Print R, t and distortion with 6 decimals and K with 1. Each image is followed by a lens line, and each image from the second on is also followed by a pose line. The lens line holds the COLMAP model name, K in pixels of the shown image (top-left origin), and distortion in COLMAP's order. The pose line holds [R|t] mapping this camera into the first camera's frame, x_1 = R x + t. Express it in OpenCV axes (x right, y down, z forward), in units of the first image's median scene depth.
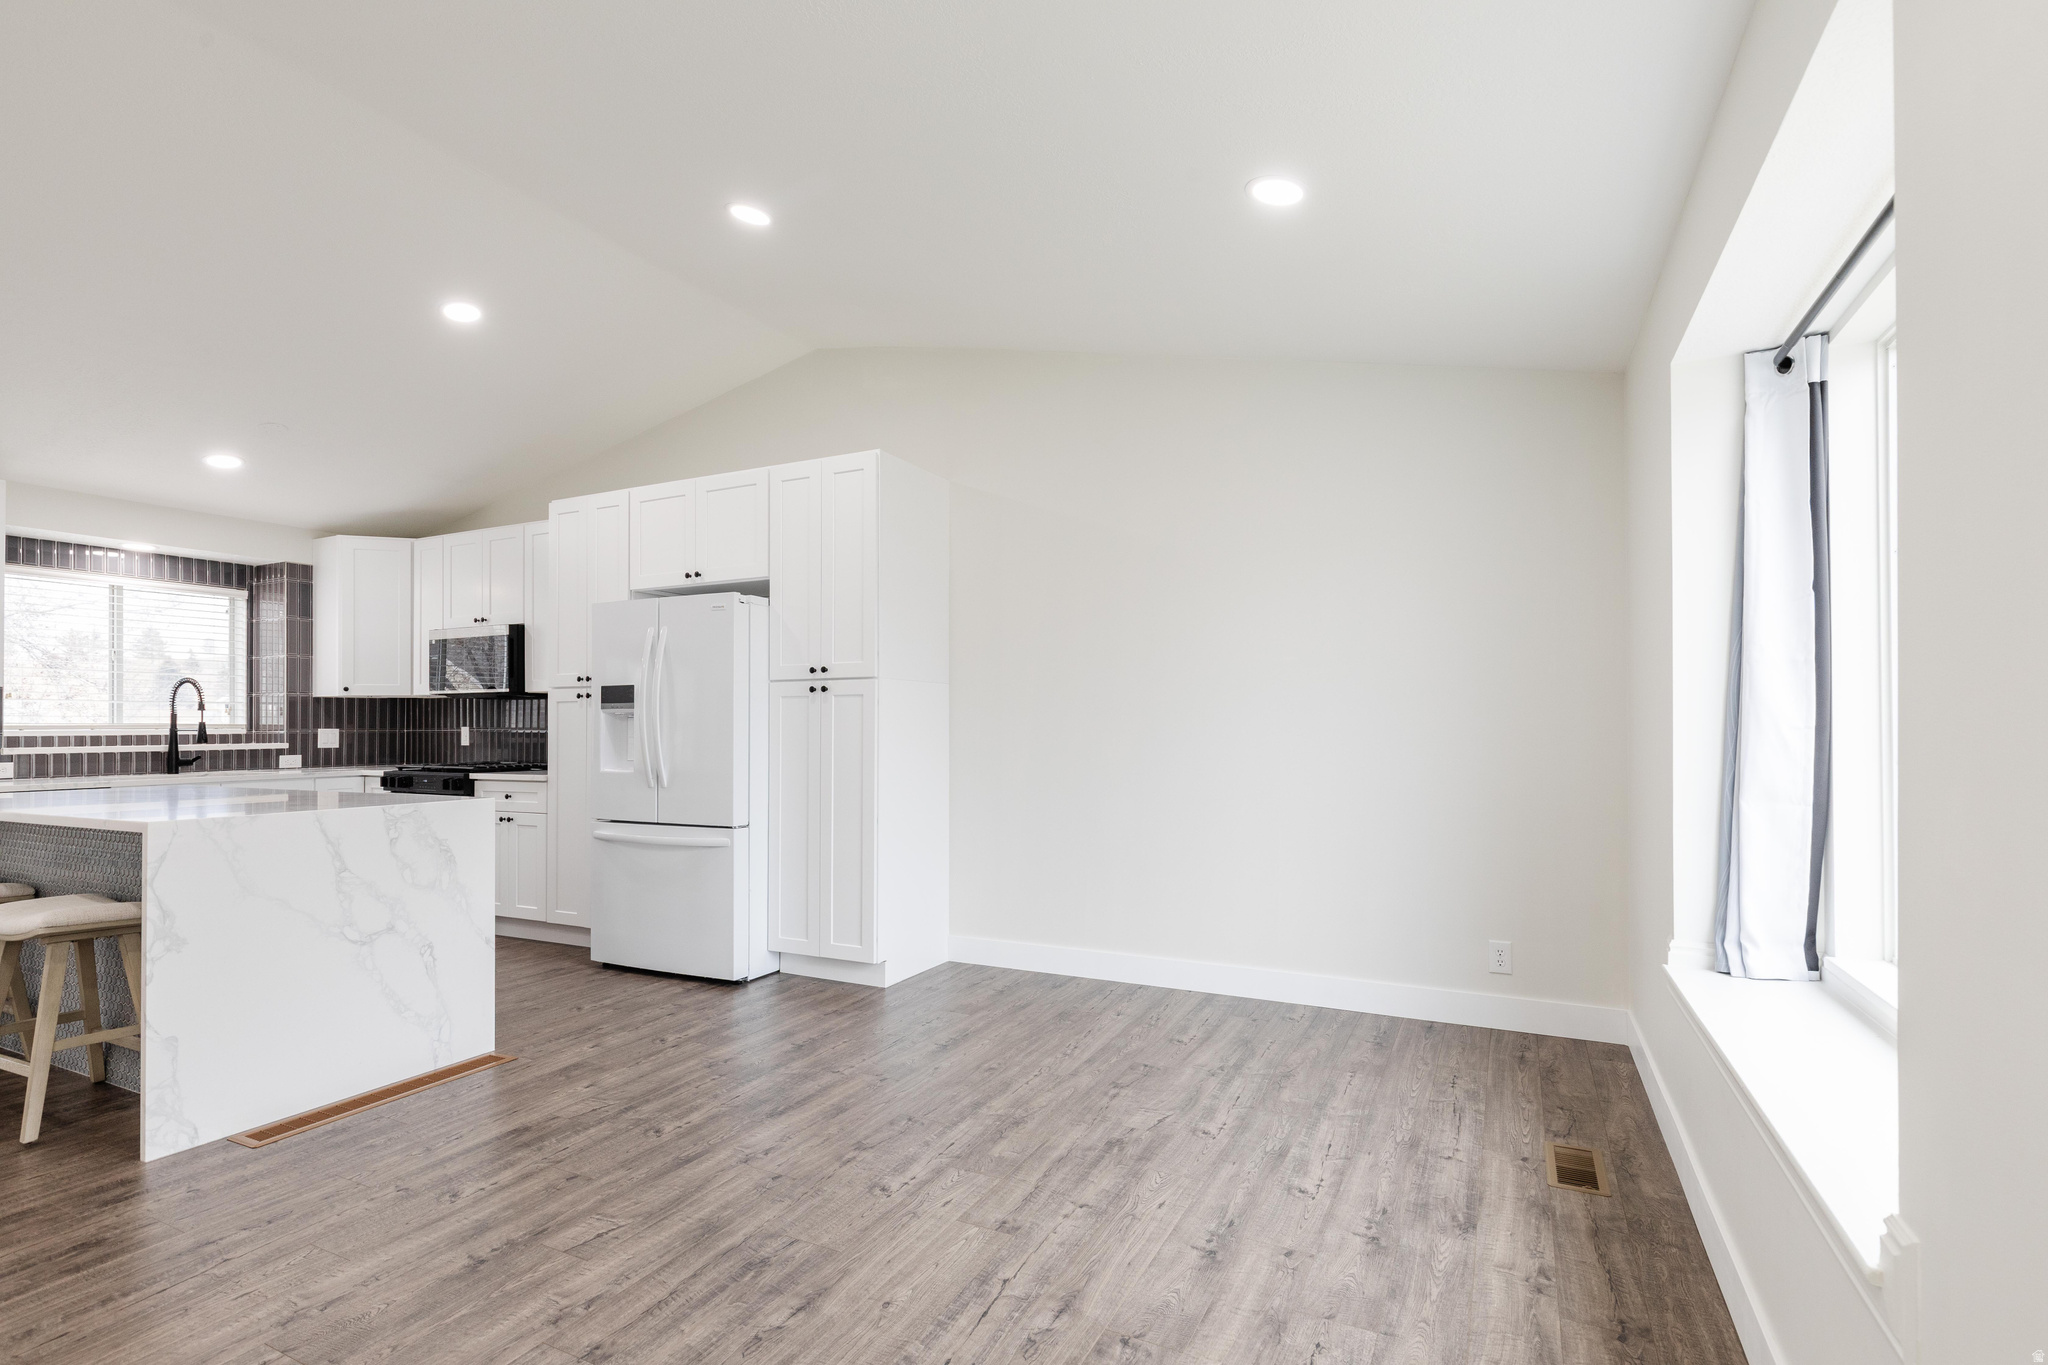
lens RADIAL K [[941.2, 0, 1000.8], [0, 941.2, 711.2], [0, 0, 1]] dist [-0.004219, 0.001667]
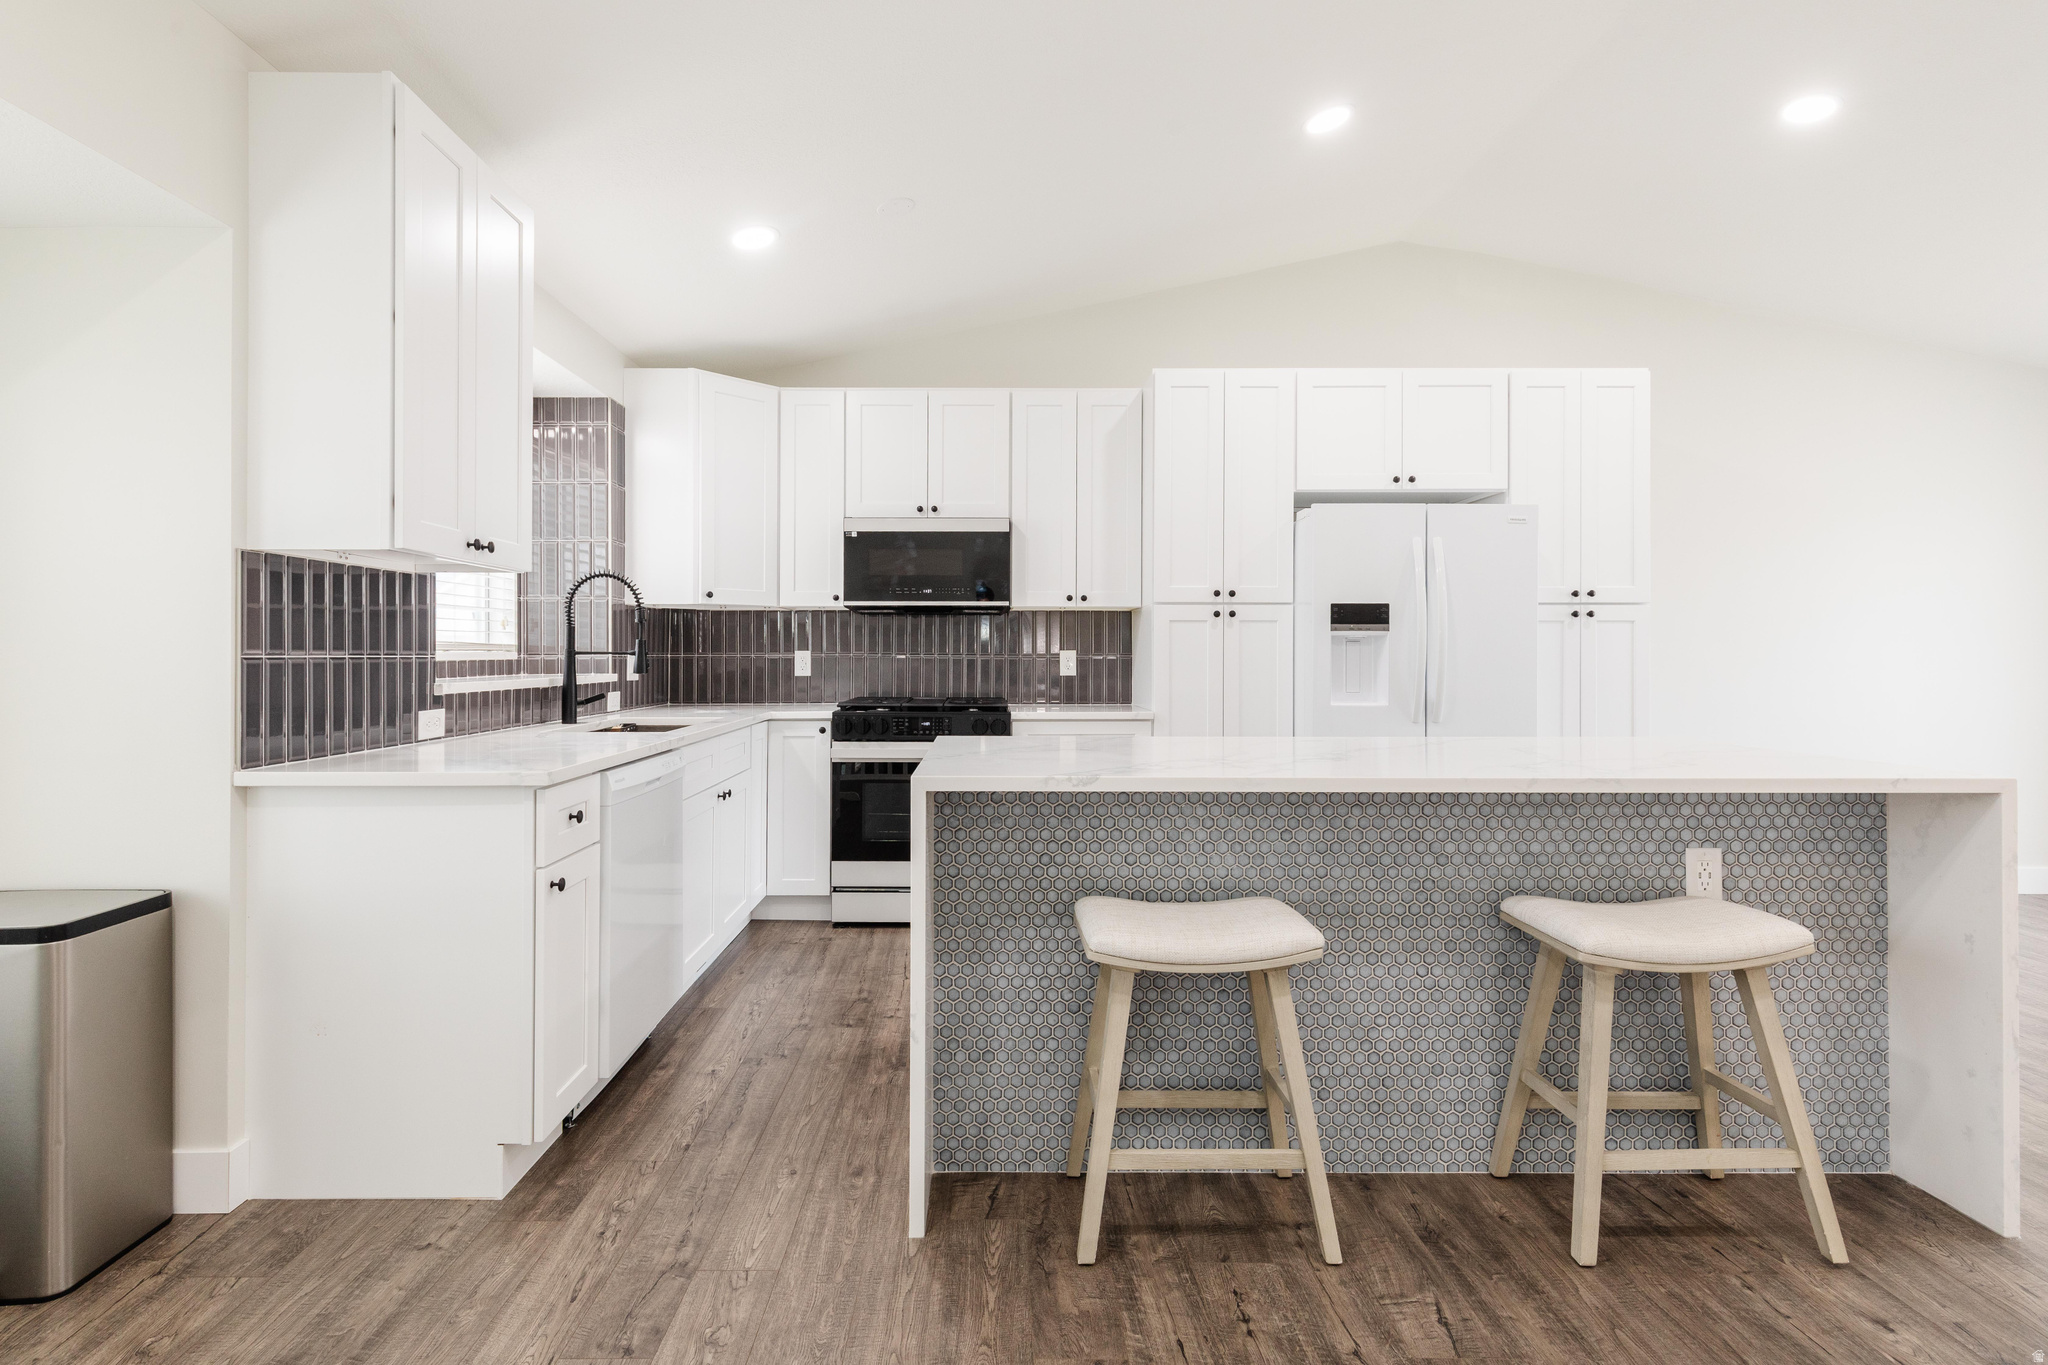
lens RADIAL K [[953.2, 0, 958.9], [0, 953.2, 643.2], [0, 0, 1]] dist [0.010931, -0.000480]
pose [[0.903679, 0.012170, 0.428037, -1.032347], [-0.013194, 0.999913, -0.000572, 0.012486], [-0.428007, -0.005131, 0.903761, 0.362191]]
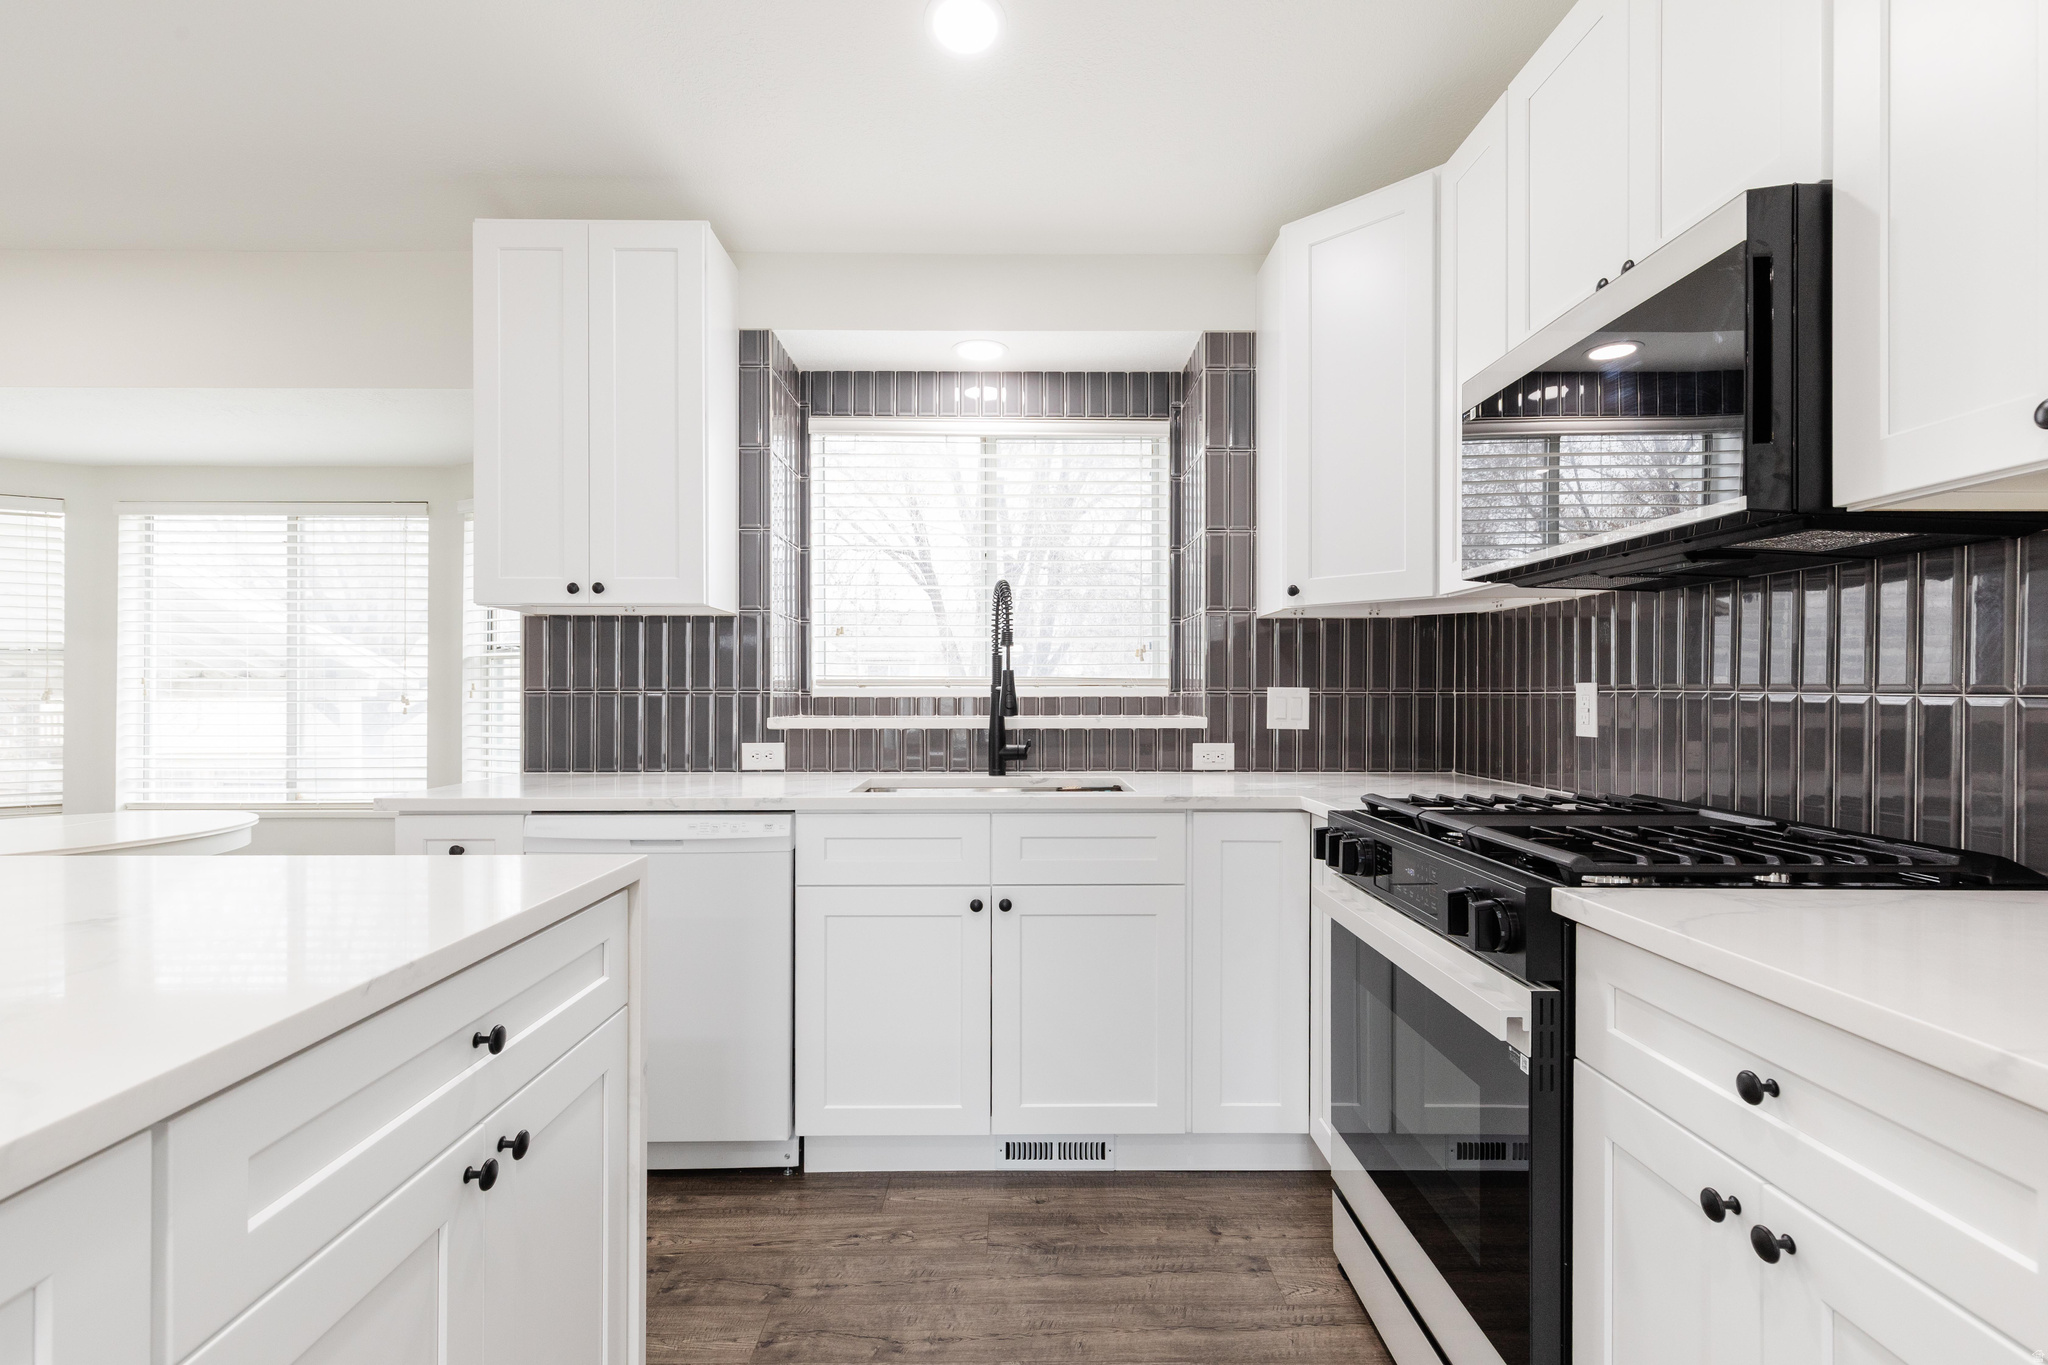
lens RADIAL K [[953.2, 0, 1038.0], [0, 953.2, 684.0], [0, 0, 1]] dist [0.010931, -0.000480]
pose [[0.463219, -0.000074, -0.886244, -0.470597], [0.010254, 0.999934, 0.005276, 0.017400], [0.886184, -0.011531, 0.463189, 0.879925]]
